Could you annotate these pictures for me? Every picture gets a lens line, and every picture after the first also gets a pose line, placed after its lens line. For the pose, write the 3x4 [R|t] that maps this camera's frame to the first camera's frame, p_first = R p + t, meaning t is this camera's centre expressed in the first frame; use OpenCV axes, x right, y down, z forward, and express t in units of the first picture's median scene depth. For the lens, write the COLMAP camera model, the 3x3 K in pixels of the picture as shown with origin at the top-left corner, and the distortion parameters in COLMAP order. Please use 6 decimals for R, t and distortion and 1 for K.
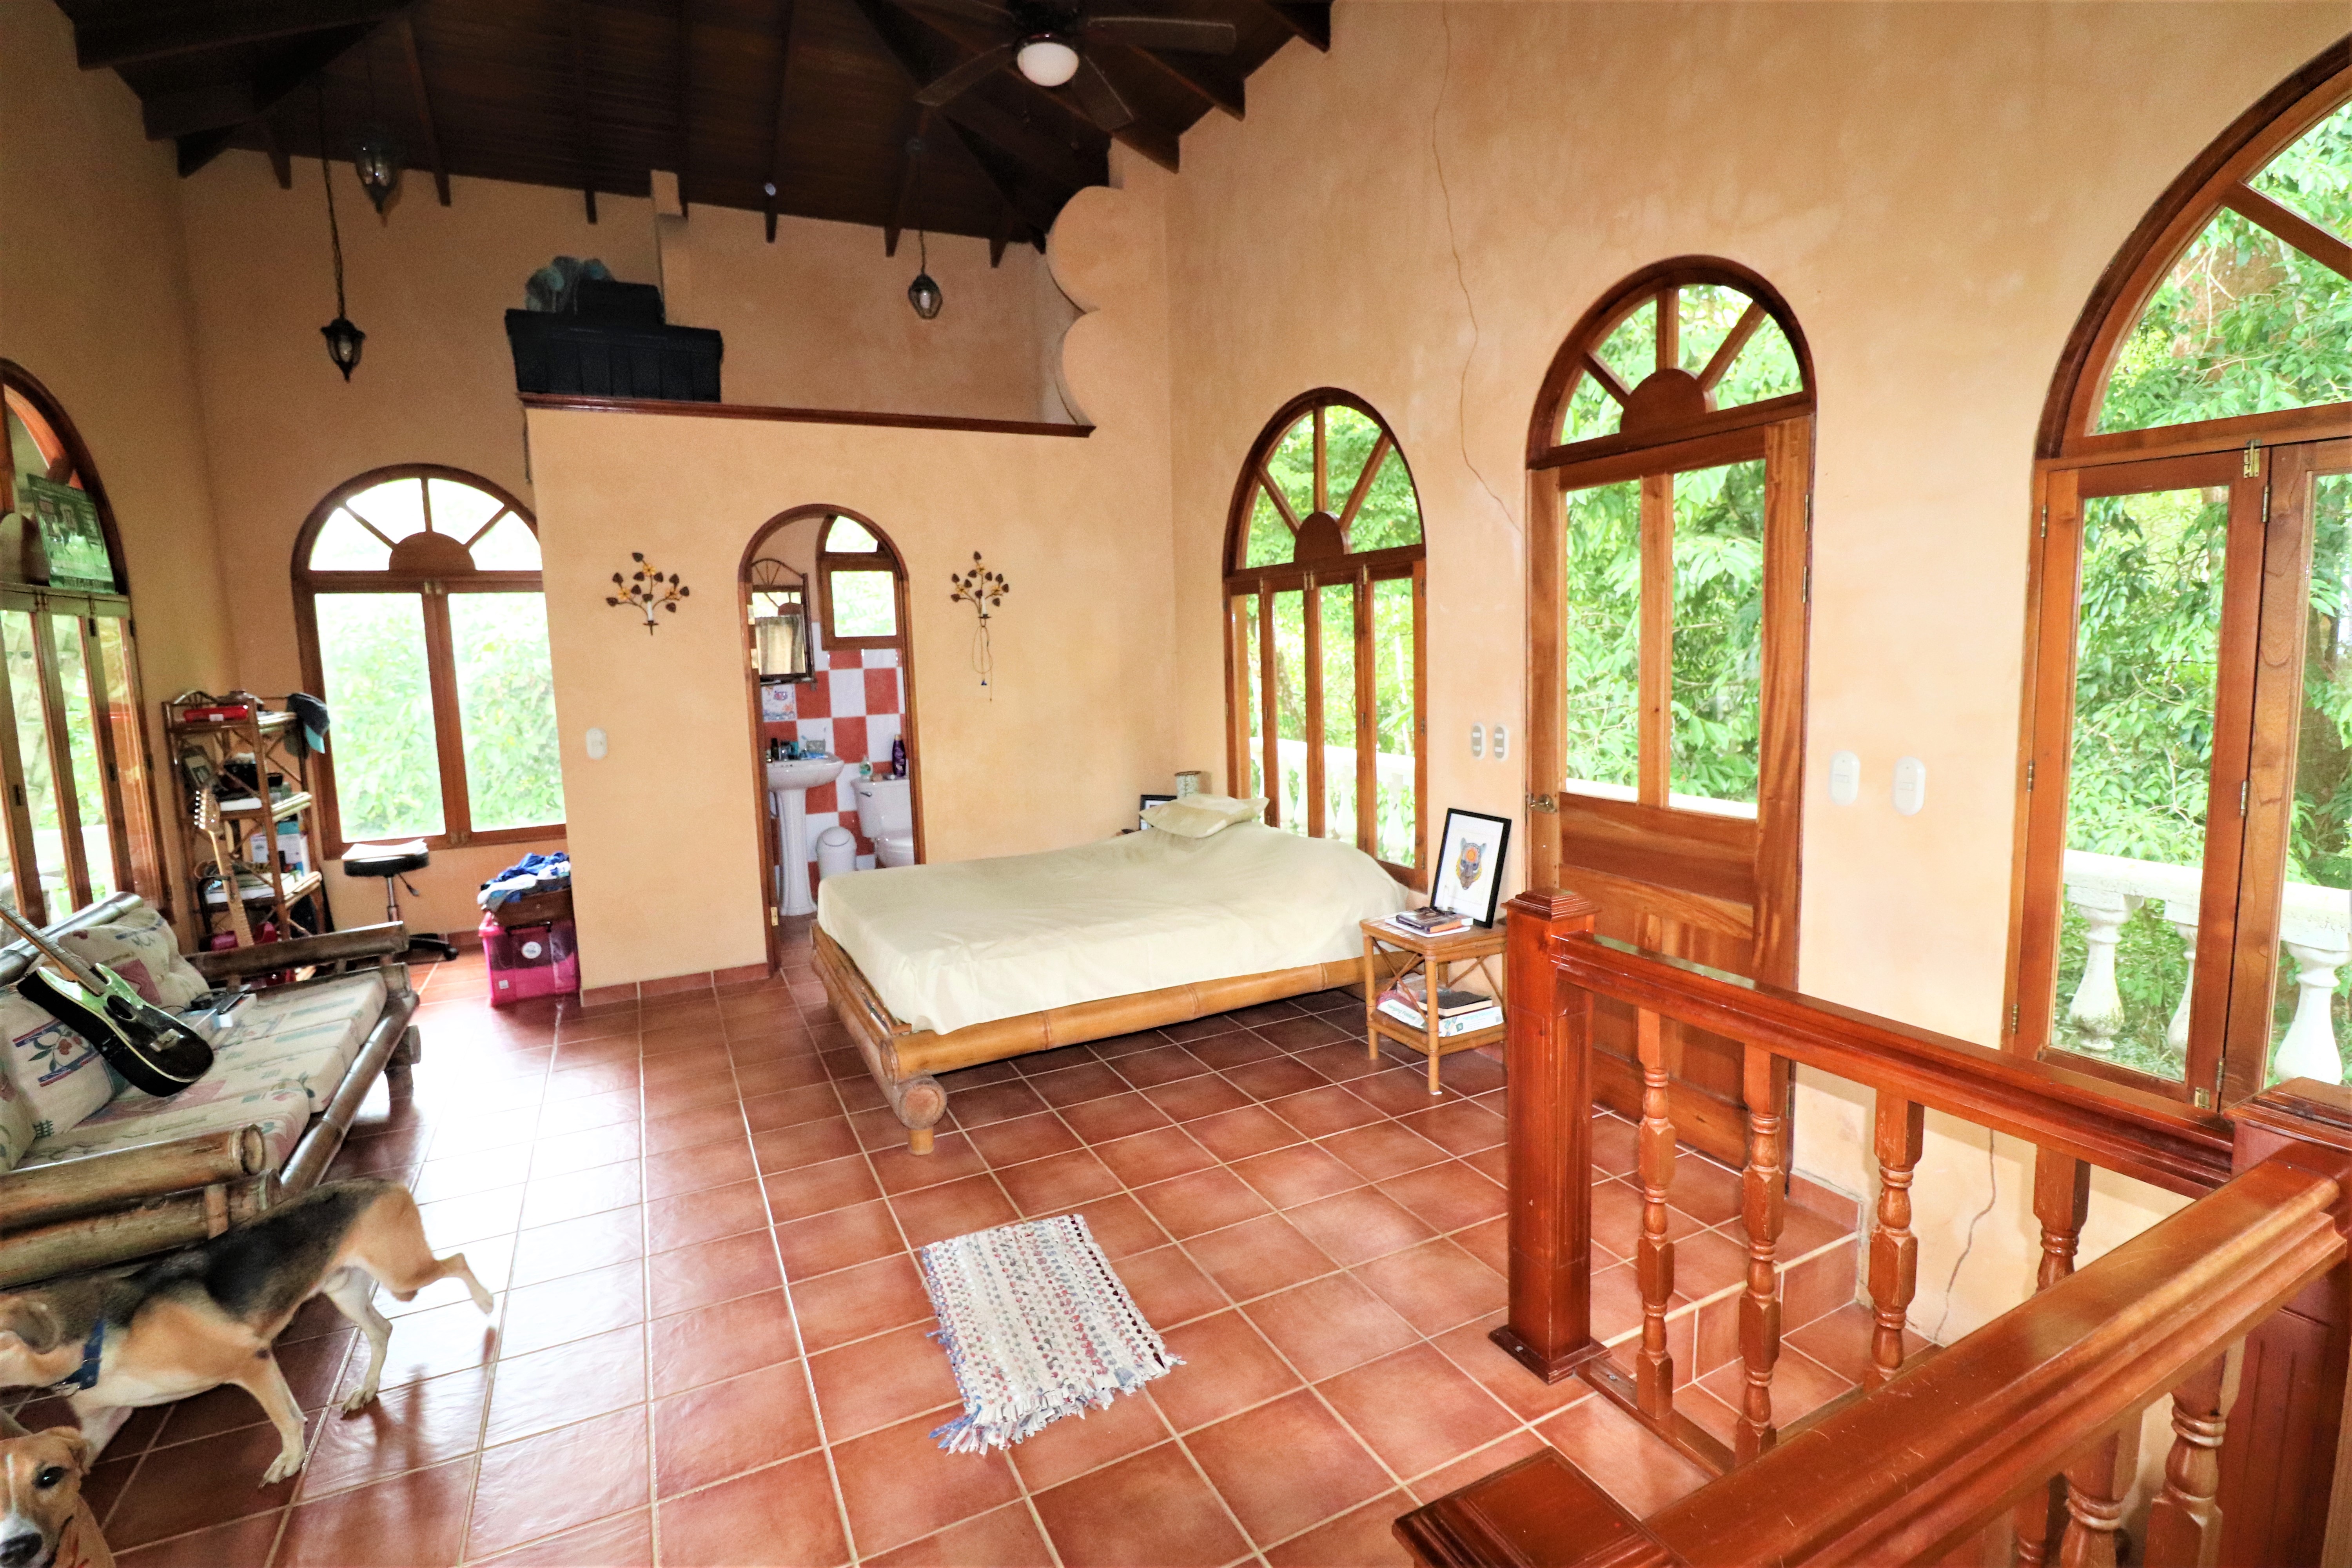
lens RADIAL K [[1089.1, 0, 1172.0], [0, 1089.1, 762.8], [0, 0, 1]] dist [0.004013, -0.014456]
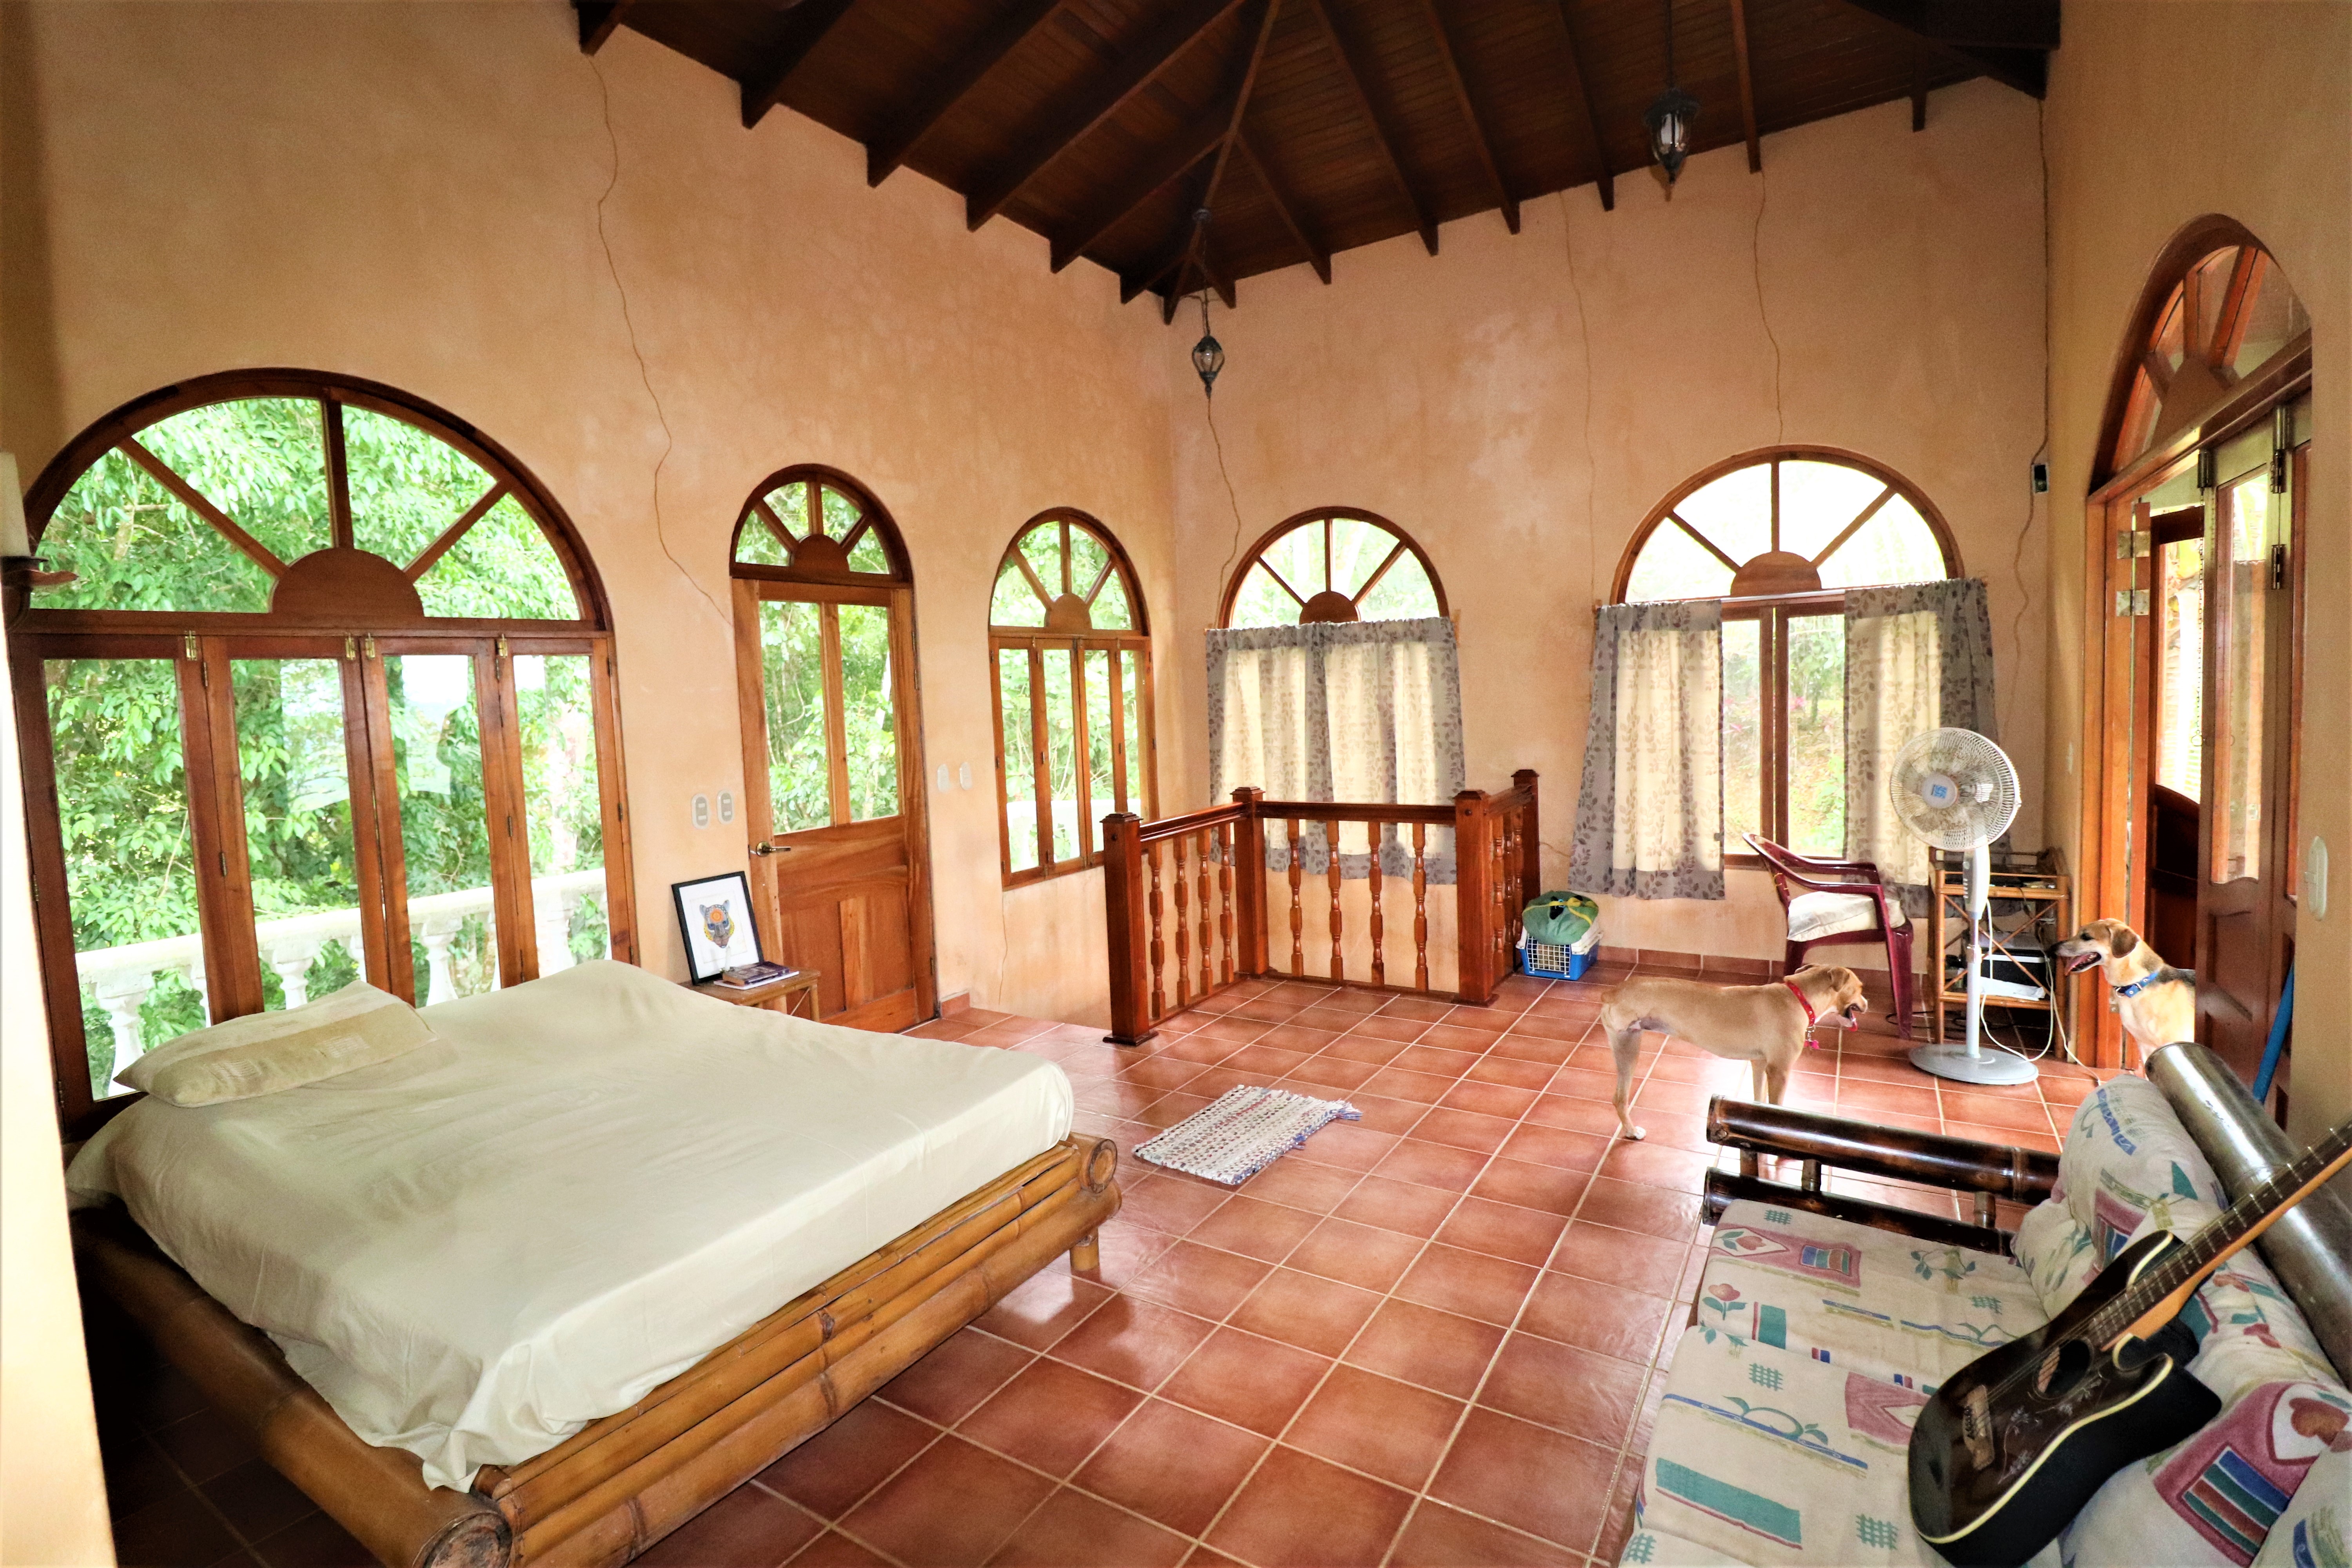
lens RADIAL K [[1089.1, 0, 1172.0], [0, 1089.1, 762.8], [0, 0, 1]] dist [0.004013, -0.014456]
pose [[-0.516249, -0.007923, 0.856402, -0.989962], [0.153744, 0.982856, 0.101772, -0.117678], [-0.842526, 0.184206, -0.506181, 1.277182]]
